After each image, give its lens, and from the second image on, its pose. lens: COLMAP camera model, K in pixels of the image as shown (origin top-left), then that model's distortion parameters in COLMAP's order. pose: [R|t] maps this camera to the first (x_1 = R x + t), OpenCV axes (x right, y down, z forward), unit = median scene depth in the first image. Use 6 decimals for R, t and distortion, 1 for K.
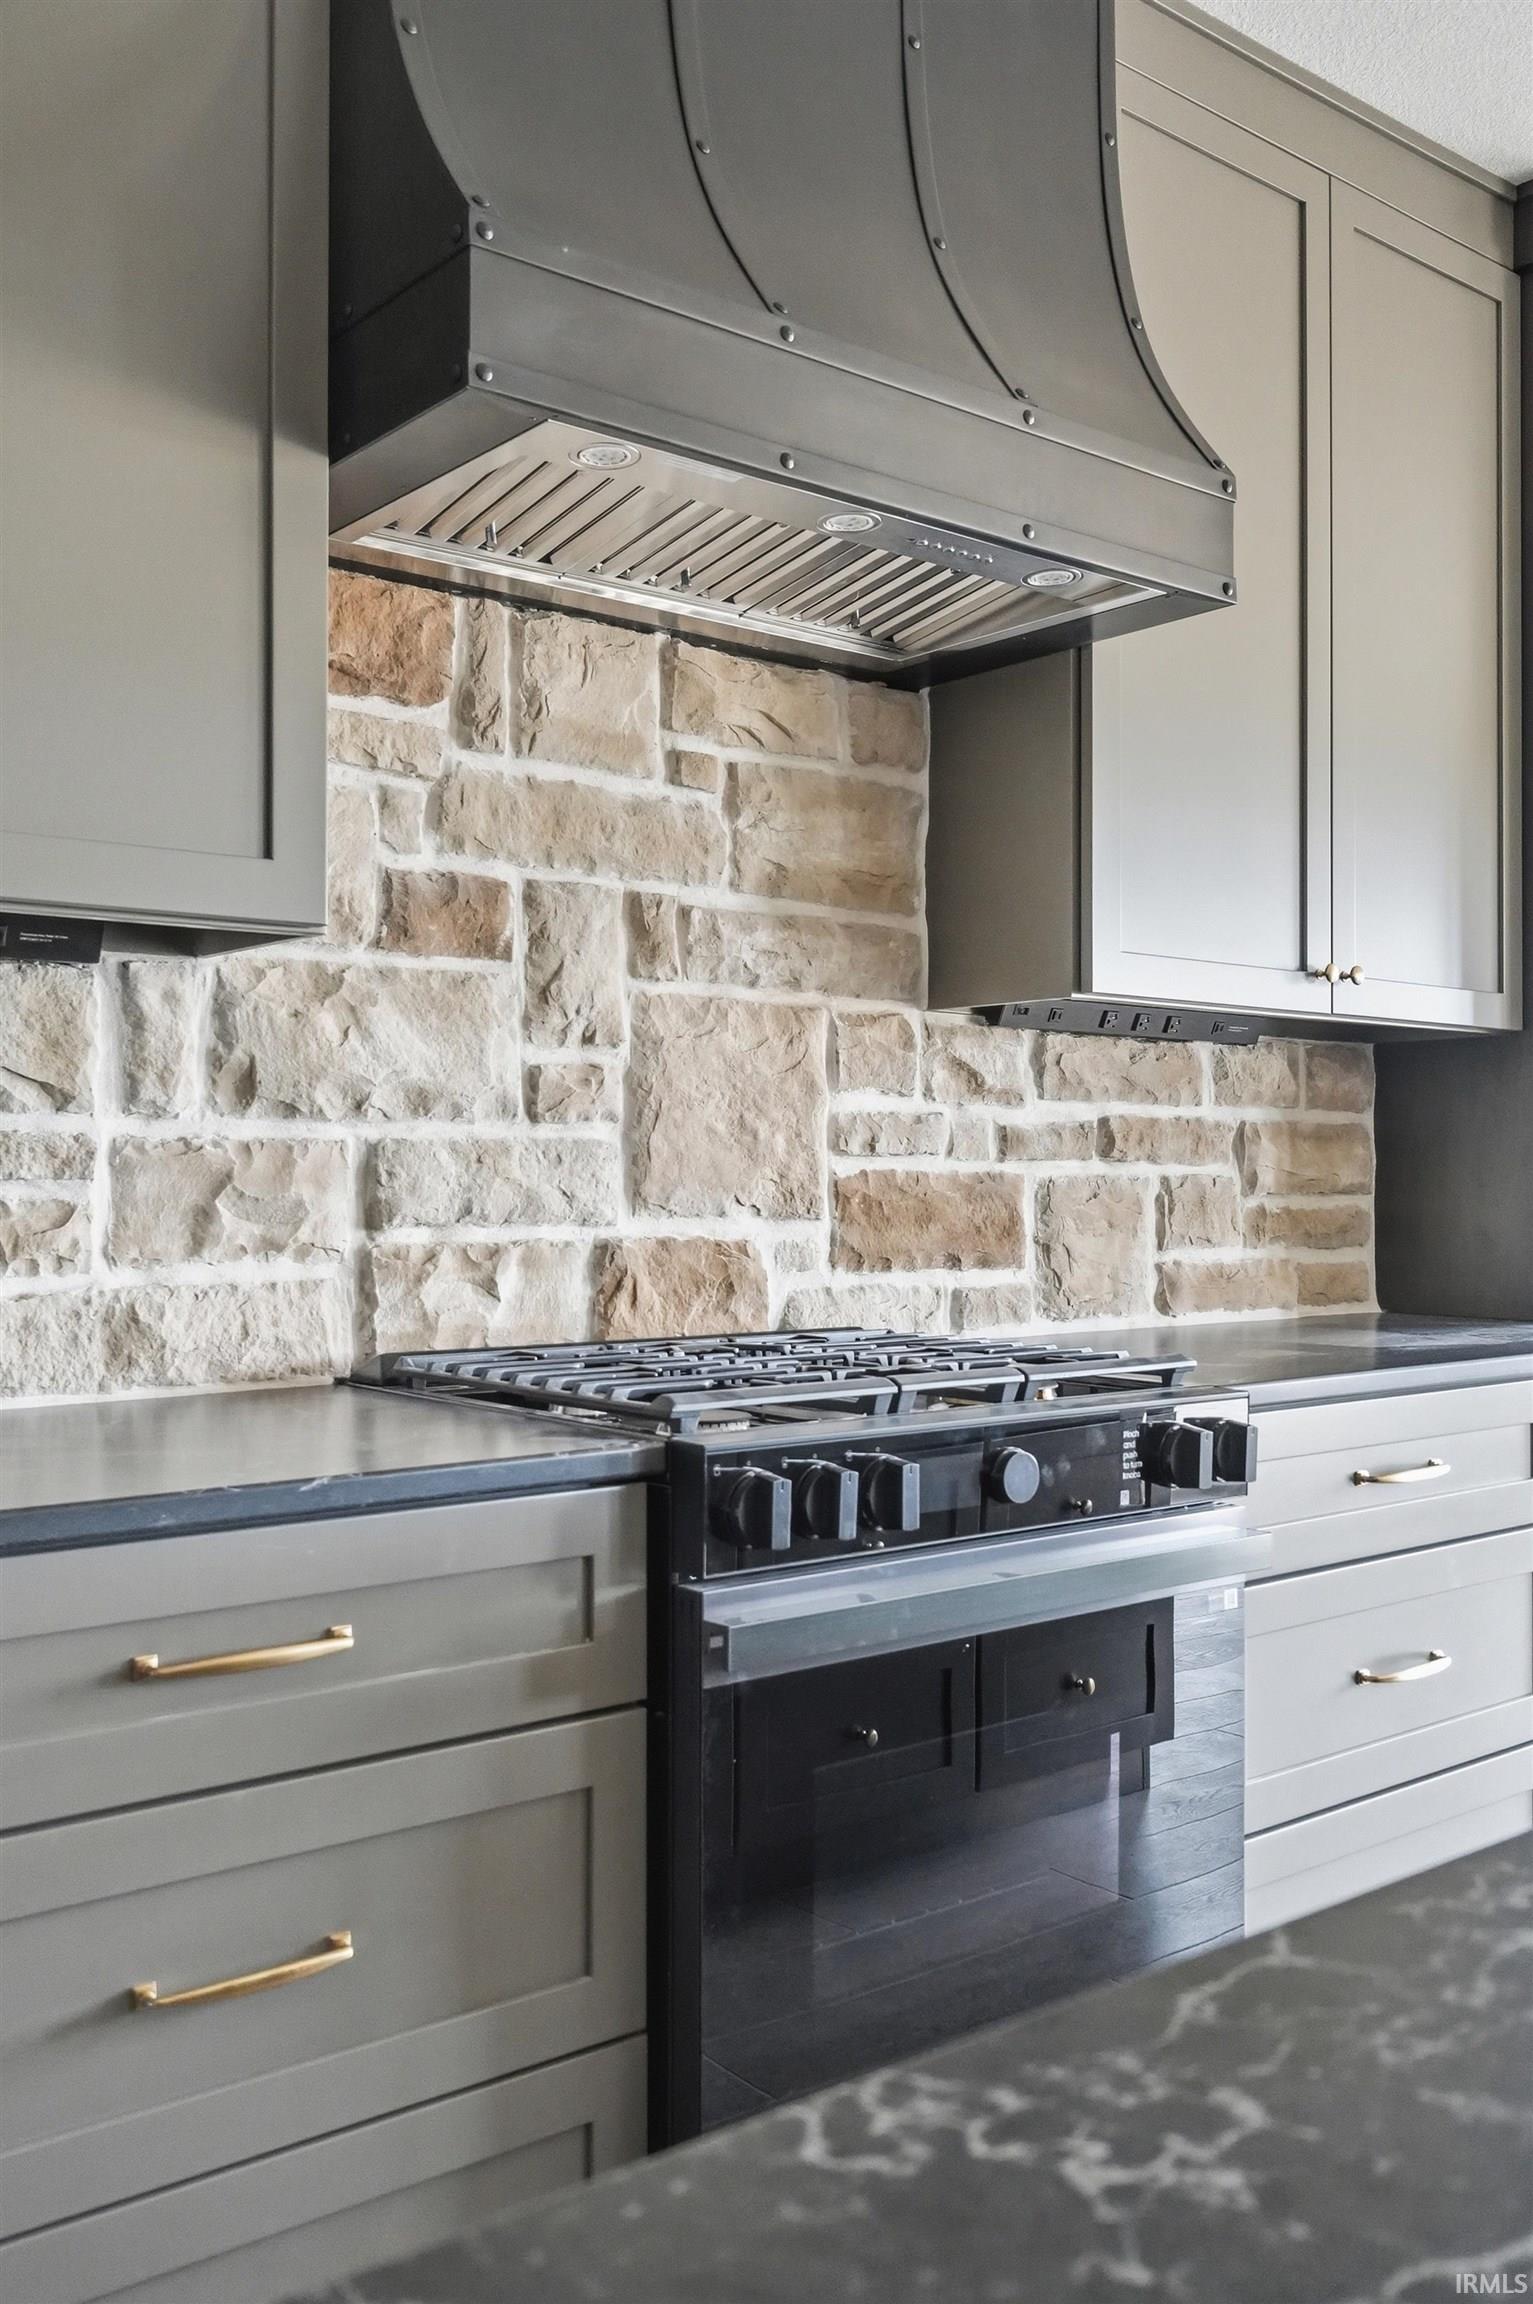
lens RADIAL K [[2000.8, 0, 730.0], [0, 2000.8, 1159.1], [0, 0, 1]] dist [-0.008350, 0.001026]
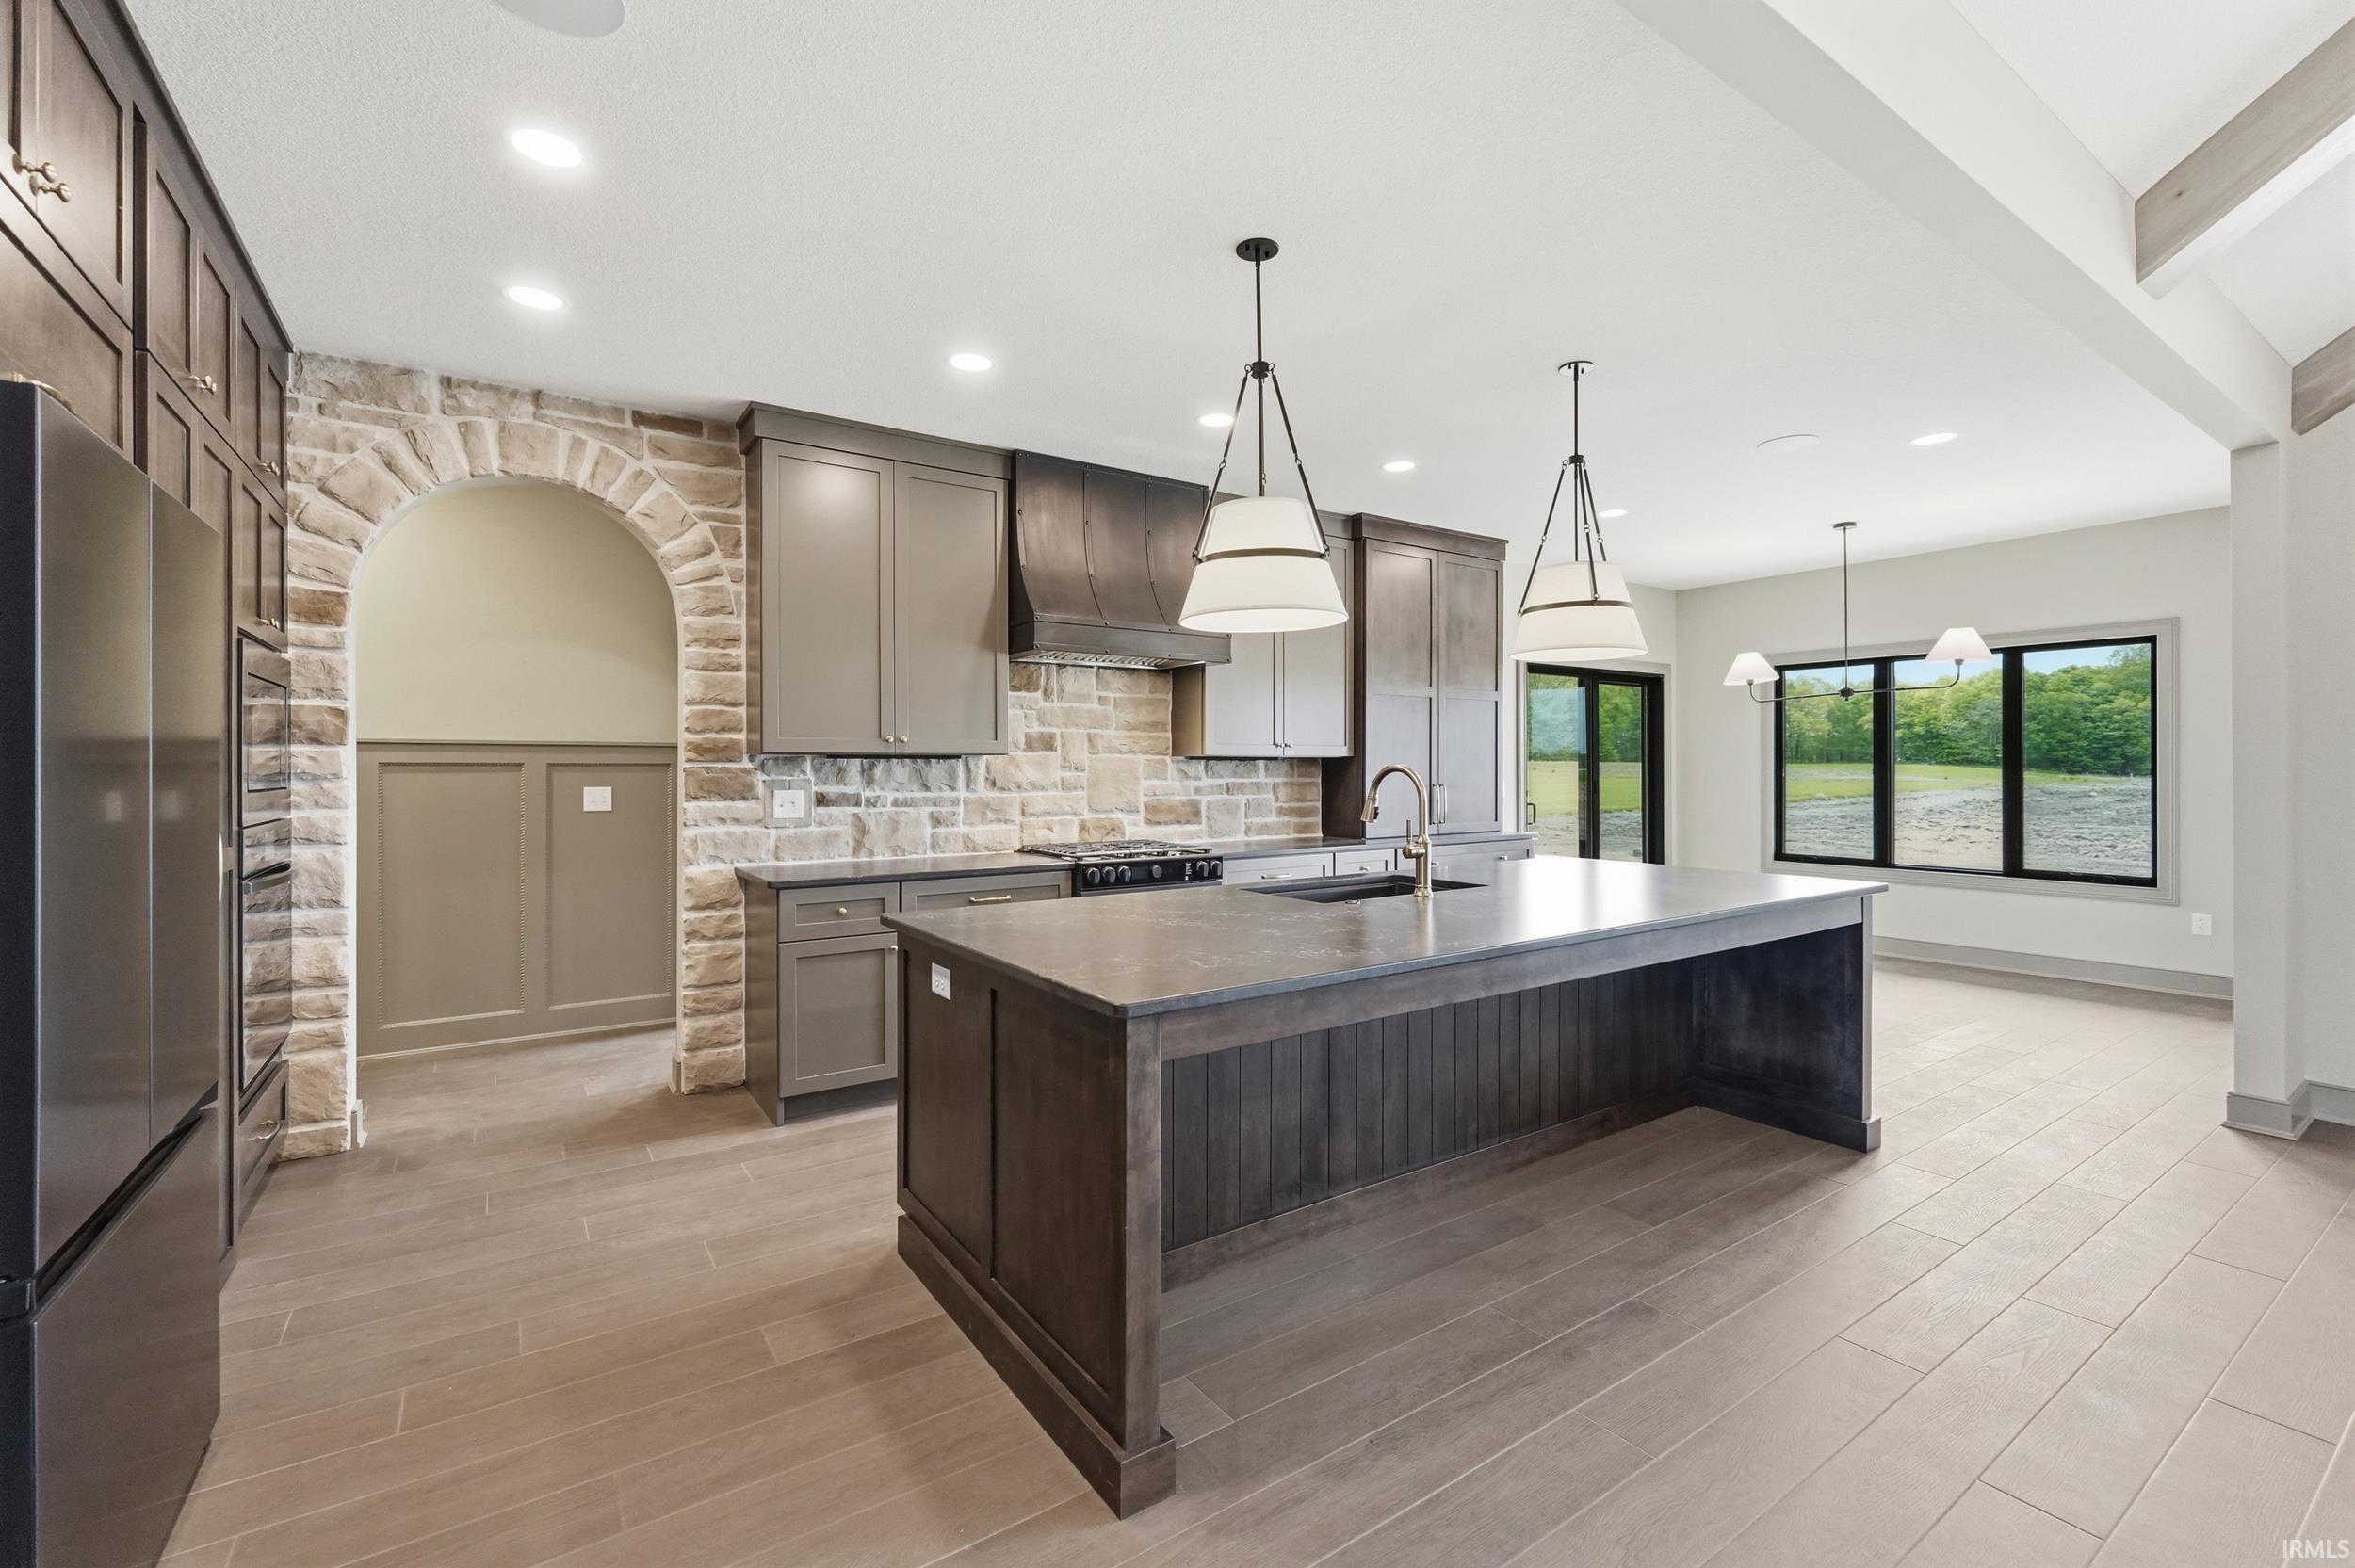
lens RADIAL K [[1004.1, 0, 1178.4], [0, 1004.1, 765.4], [0, 0, 1]] dist [0.000573, -0.000687]
pose [[0.997315, -0.003387, -0.073155, 0.294699], [0.003826, 0.999976, 0.005857, -0.080960], [0.073134, -0.006121, 0.997303, -1.062011]]
